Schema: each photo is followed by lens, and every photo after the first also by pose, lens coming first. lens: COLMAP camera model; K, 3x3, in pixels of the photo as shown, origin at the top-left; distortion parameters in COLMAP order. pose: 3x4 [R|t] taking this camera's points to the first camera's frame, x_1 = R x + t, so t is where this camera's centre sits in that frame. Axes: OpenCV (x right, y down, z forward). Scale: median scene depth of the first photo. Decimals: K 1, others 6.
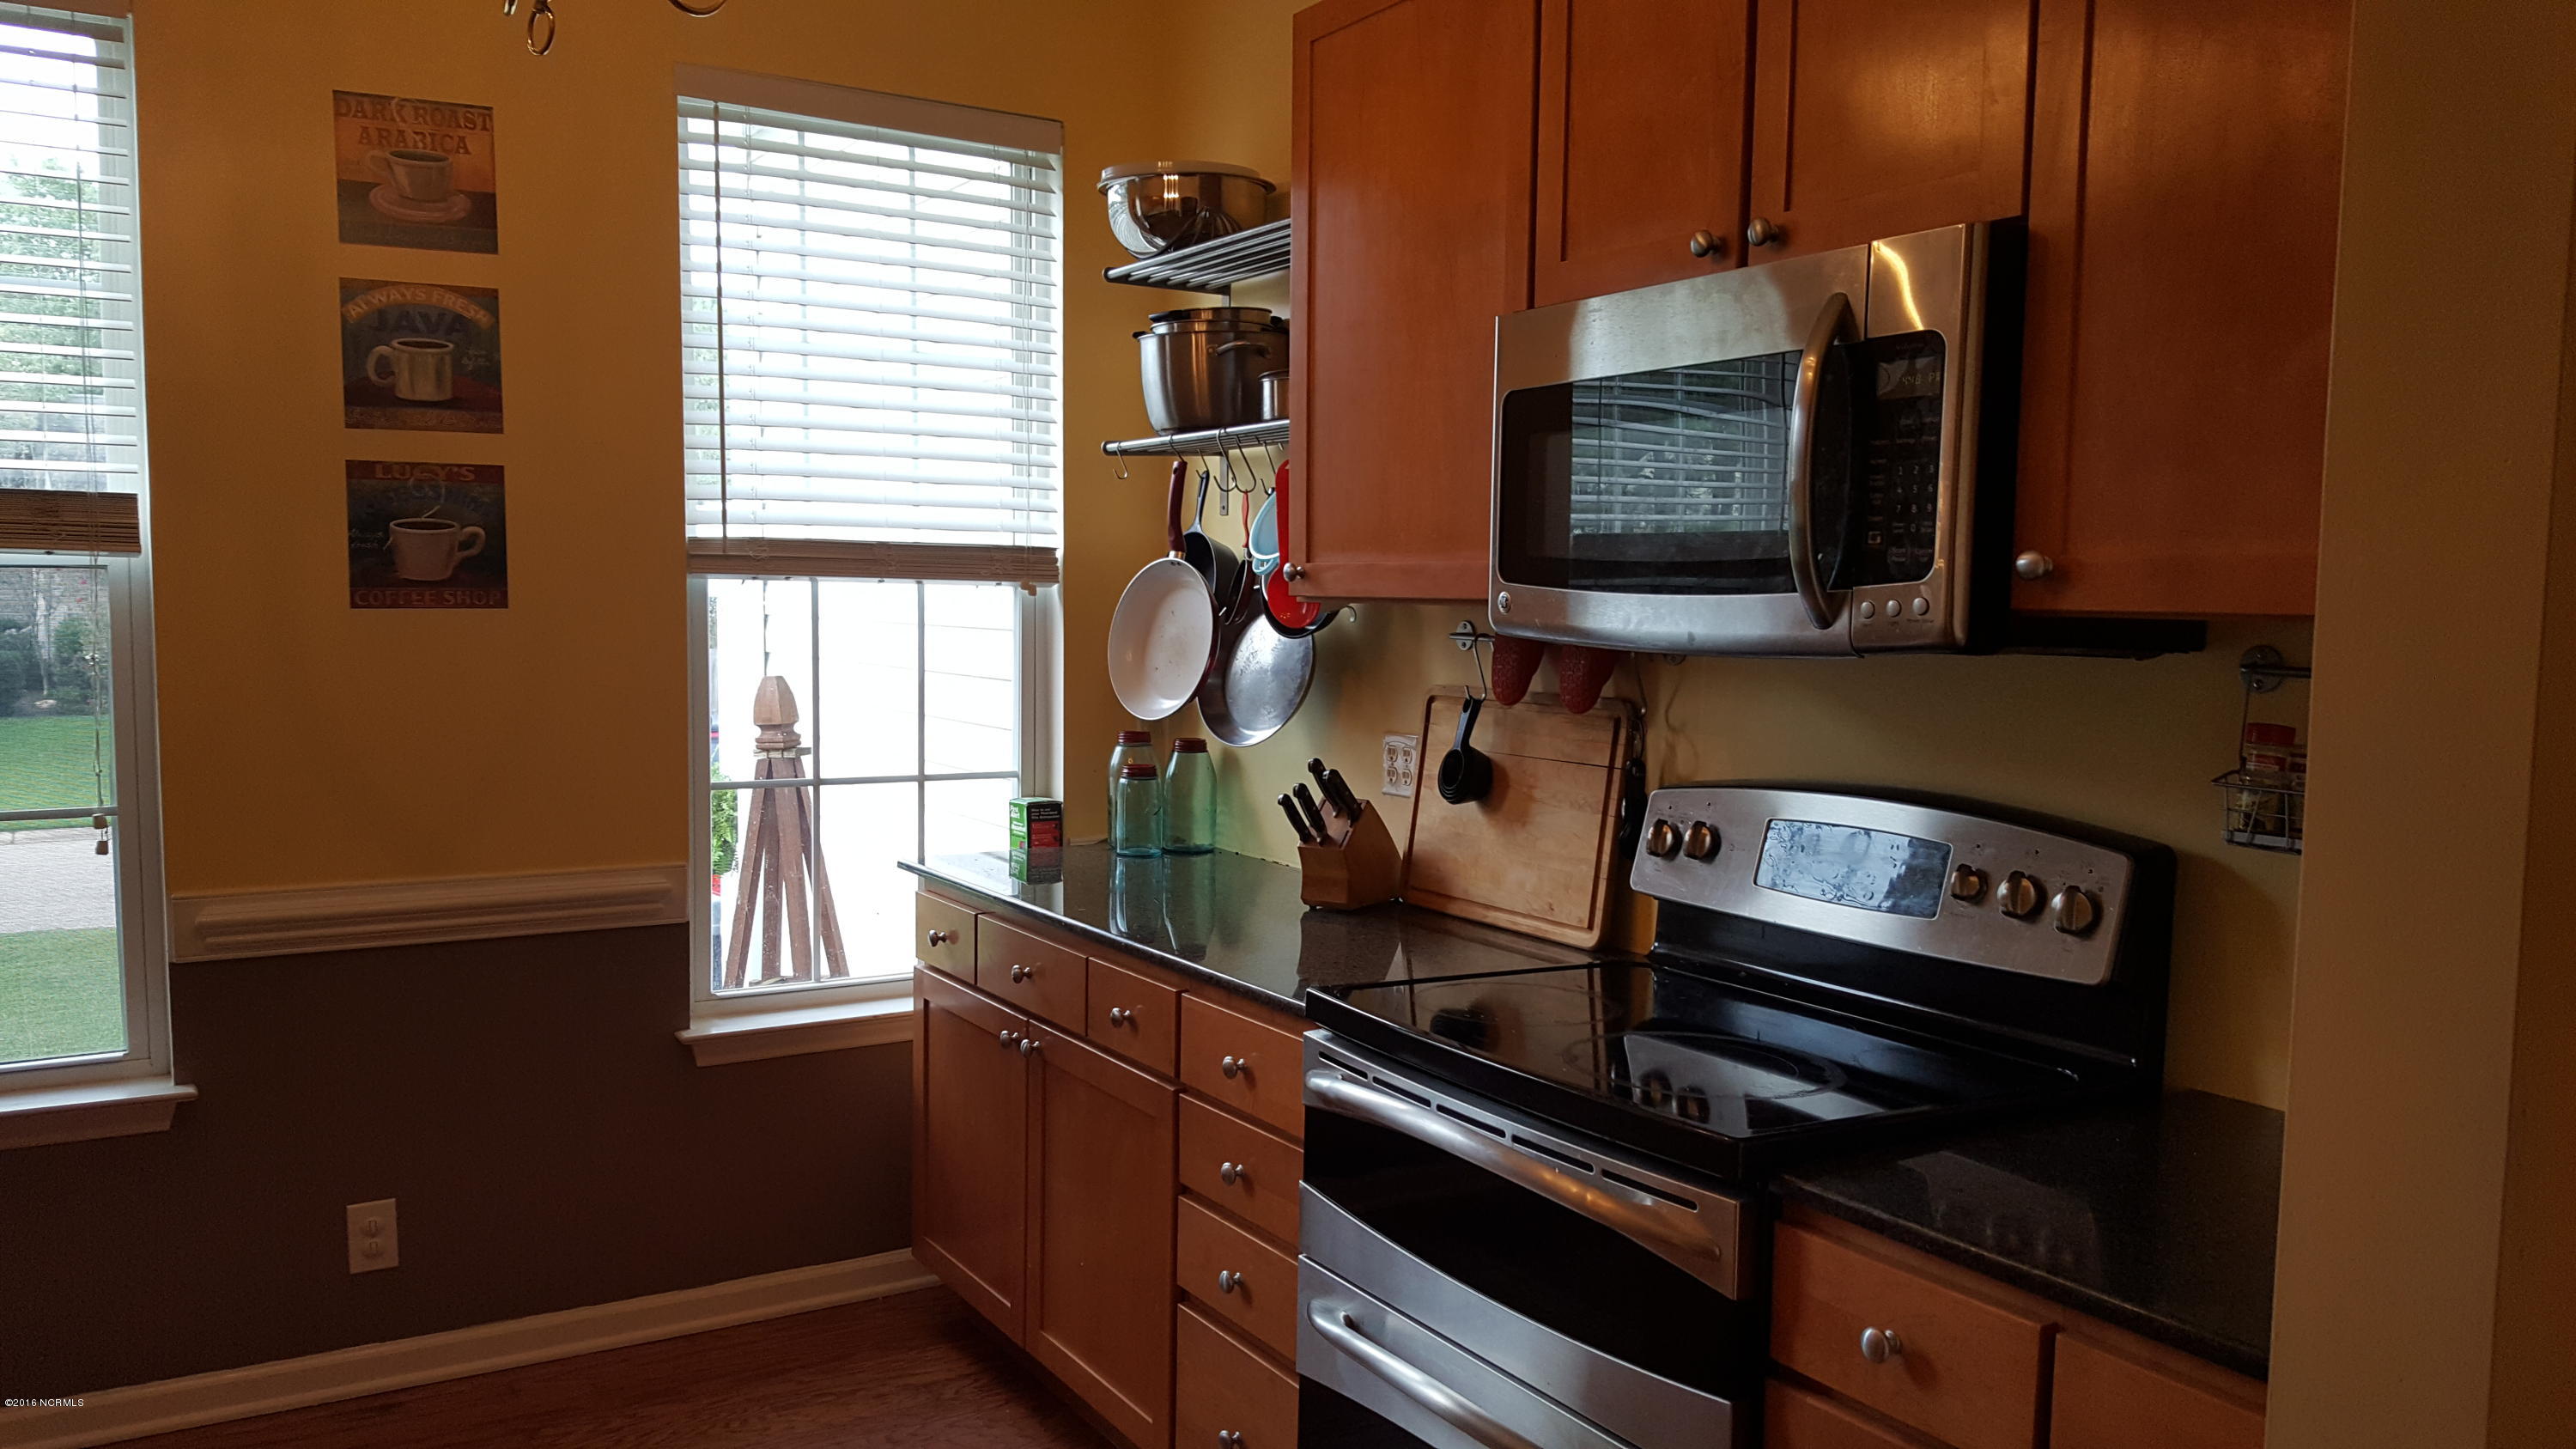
lens RADIAL K [[1944.6, 0, 1296.6], [0, 1944.6, 745.0], [0, 0, 1]] dist [0.124069, -0.174731]
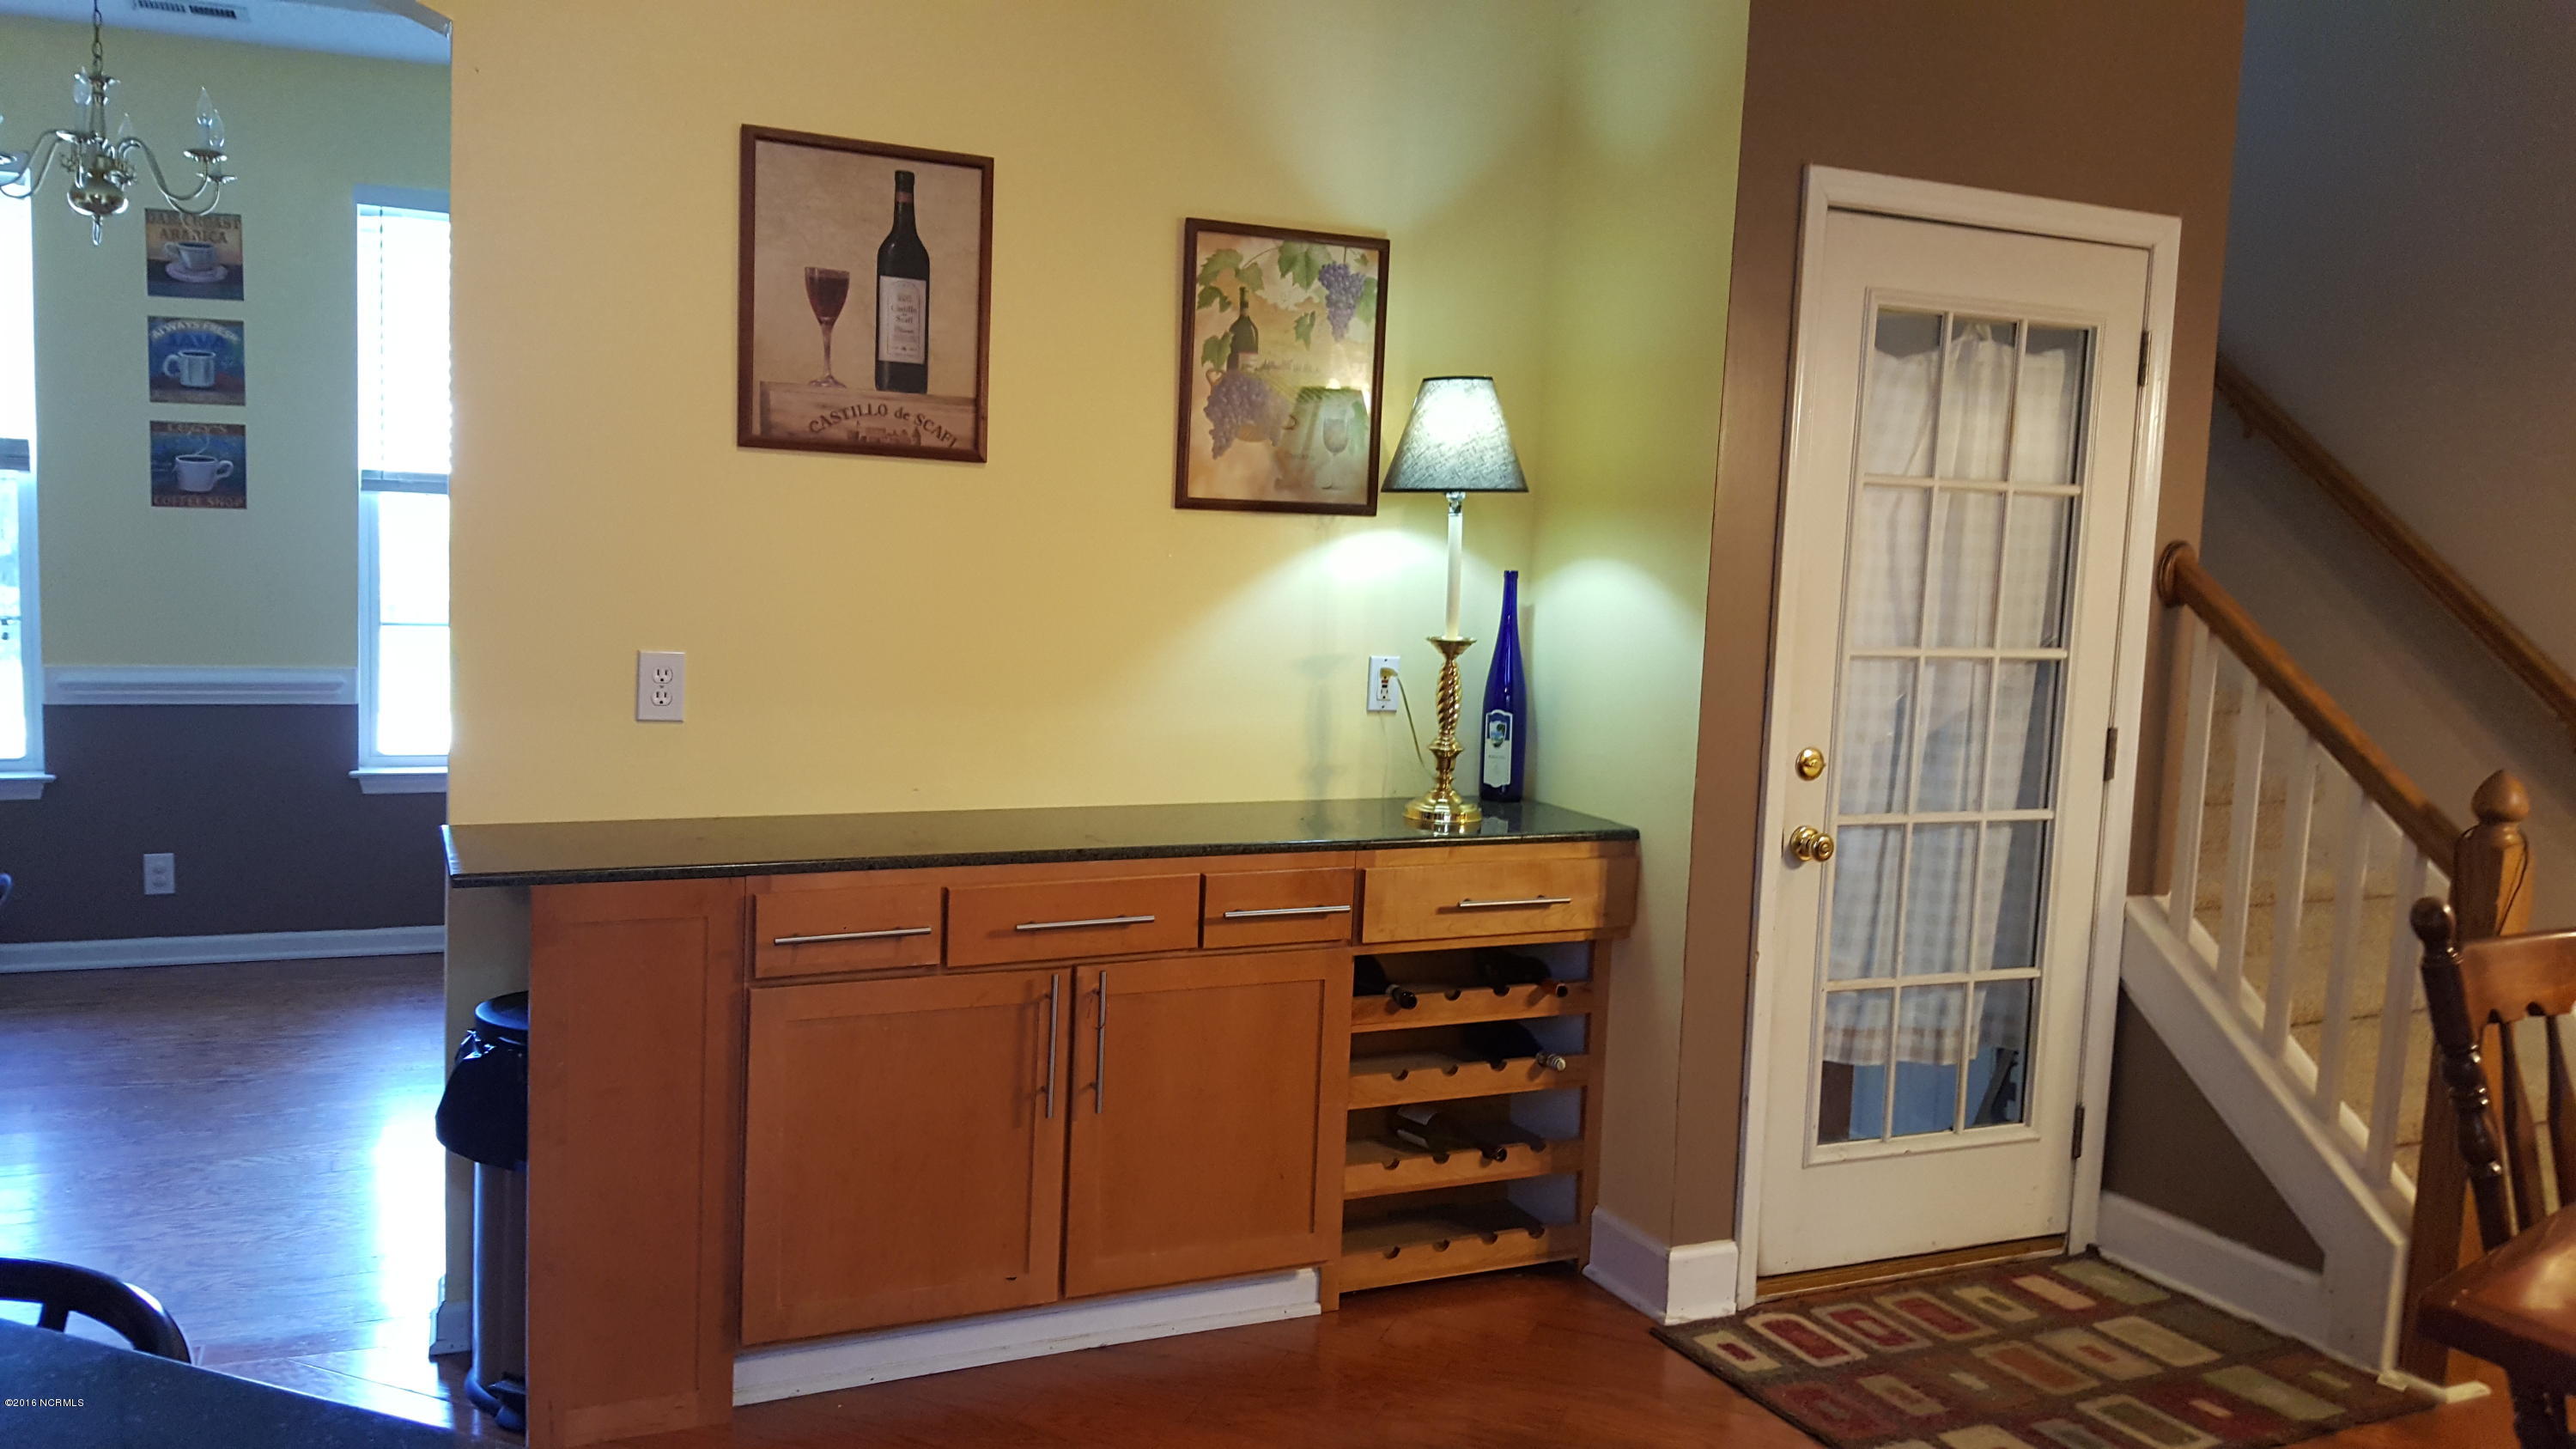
lens RADIAL K [[1983.8, 0, 1300.5], [0, 1983.8, 731.3], [0, 0, 1]] dist [-0.006552, -0.024847]
pose [[0.994351, 0.035841, -0.099911, 0.685854], [-0.034536, 0.999294, 0.014763, 0.065511], [0.100370, -0.011229, 0.994887, -0.600676]]
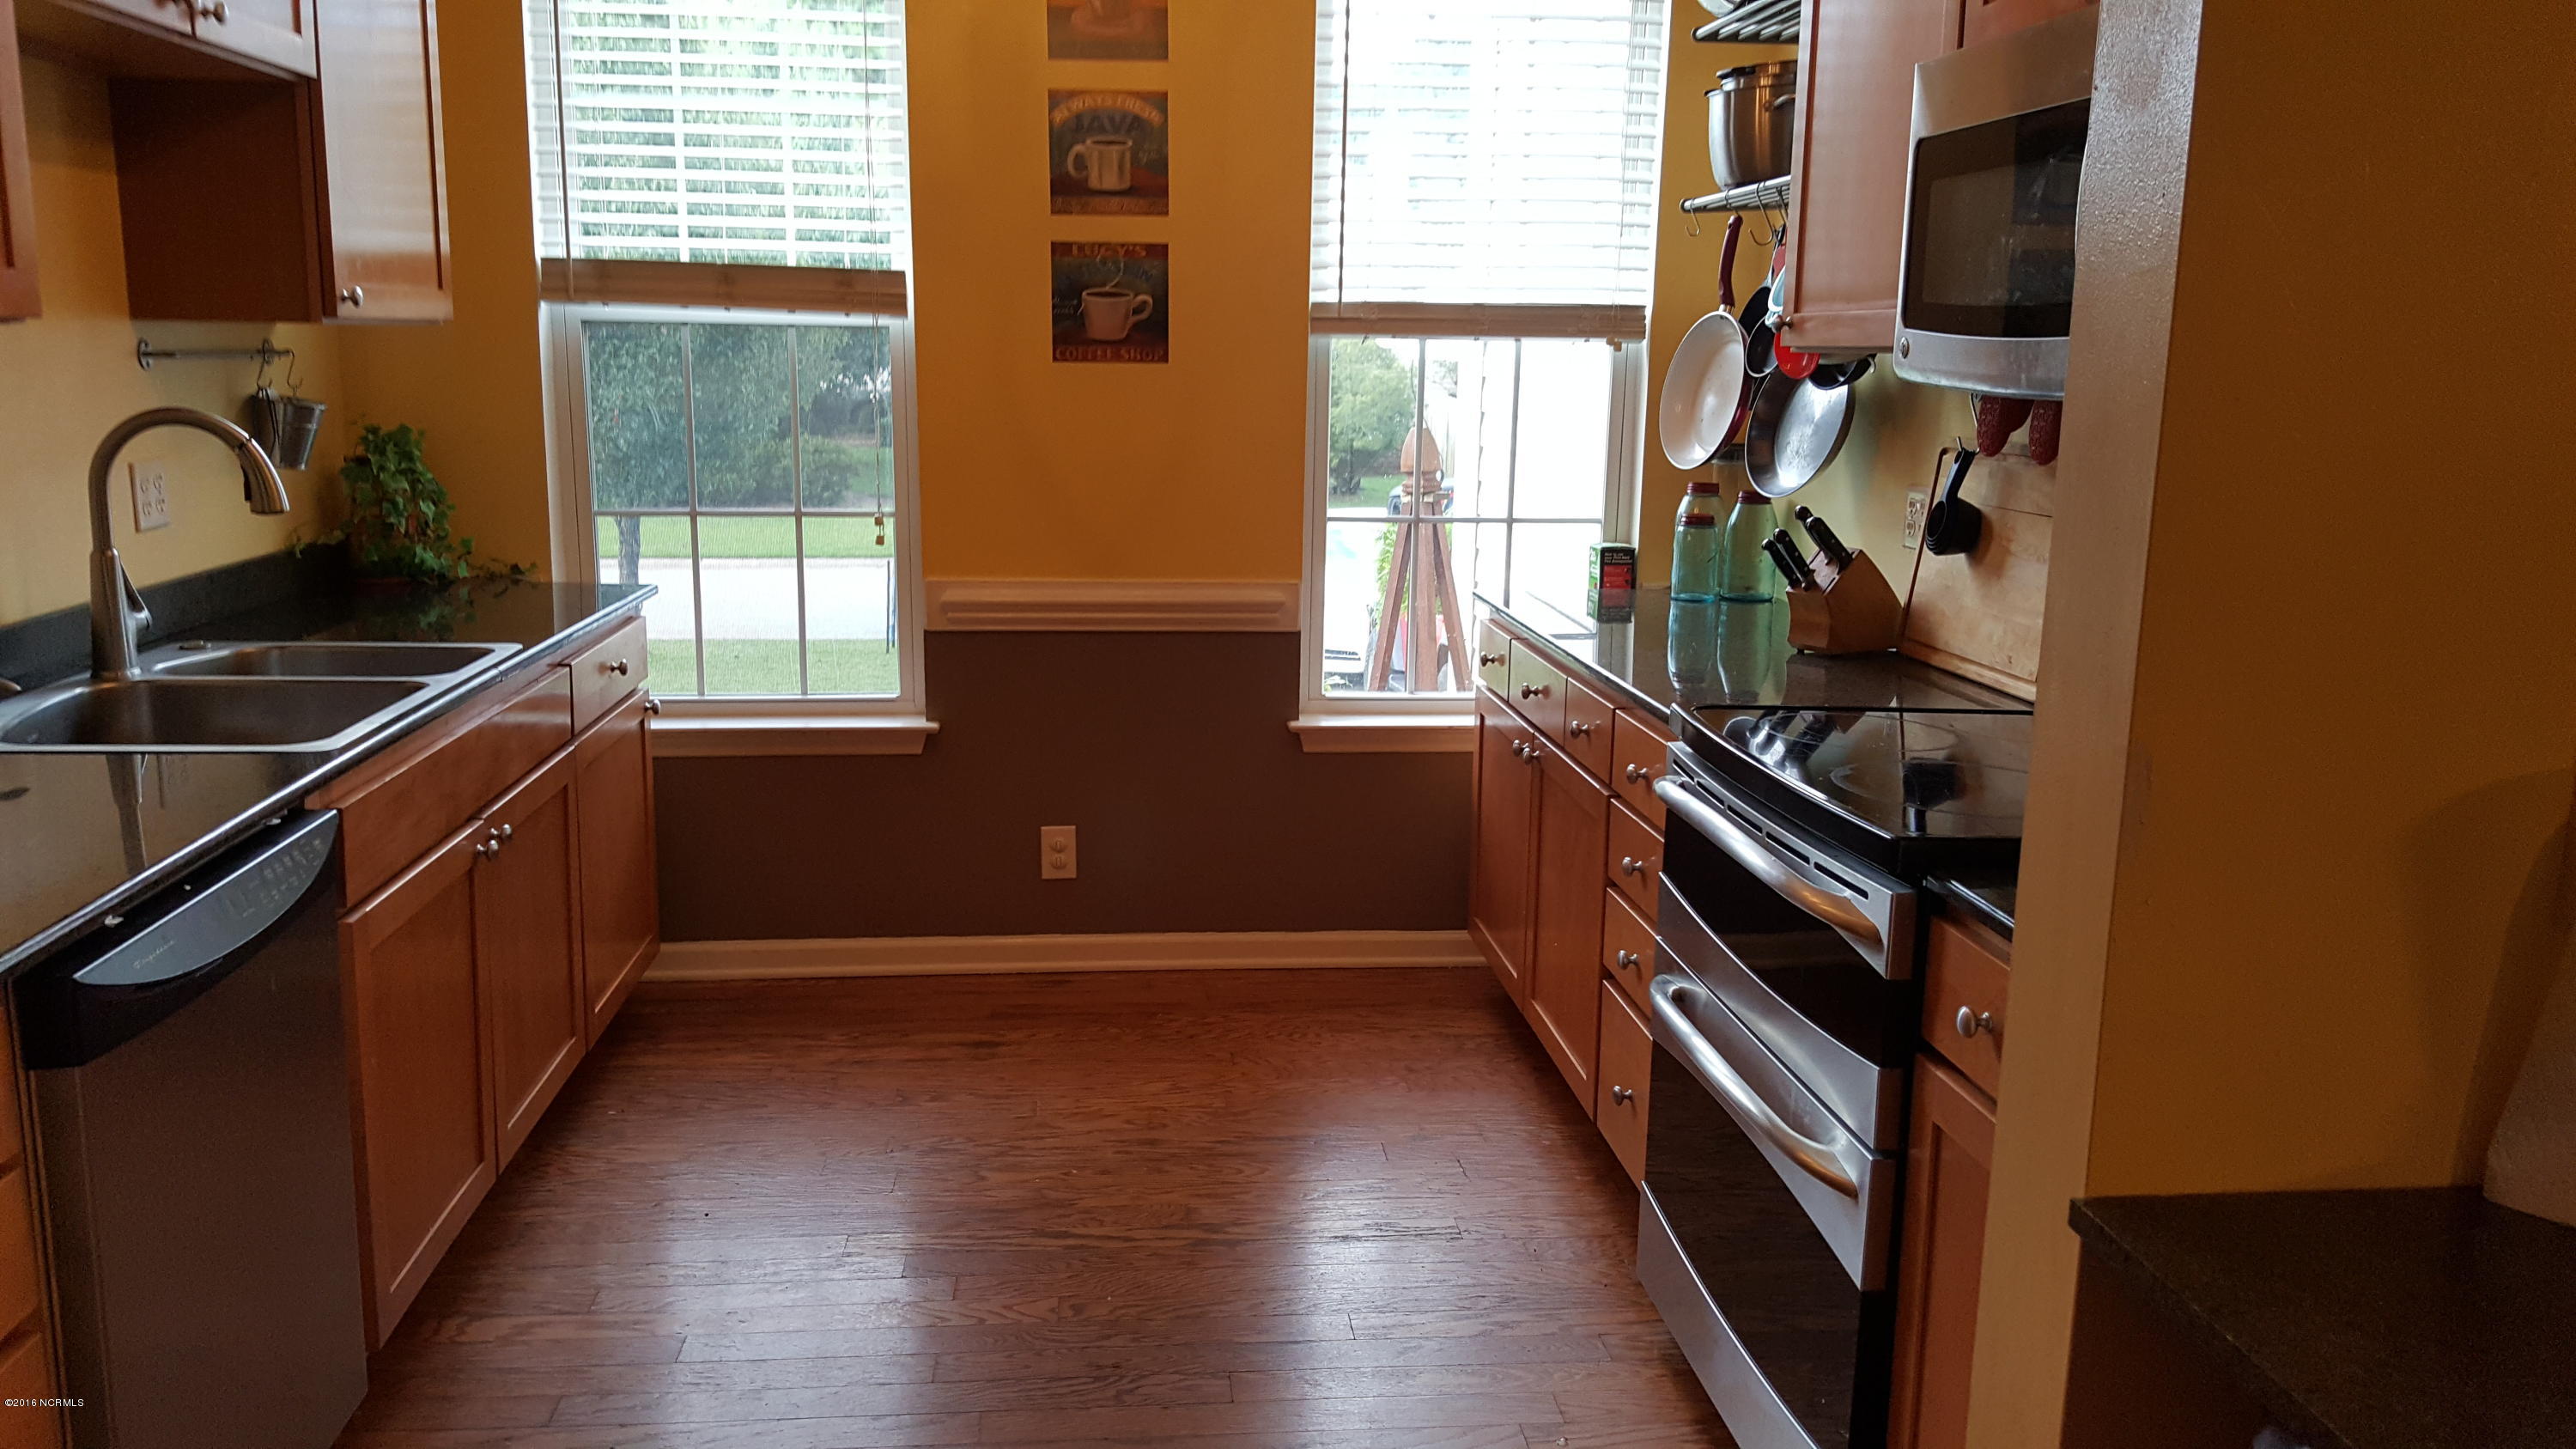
lens RADIAL K [[1944.6, 0, 1242.0], [0, 1944.6, 726.2], [0, 0, 1]] dist [0.124069, -0.174731]
pose [[0.896416, 0.086298, -0.434730, 0.191321], [-0.038524, 0.992320, 0.117548, 0.010396], [0.441535, -0.088625, 0.892856, -0.079927]]
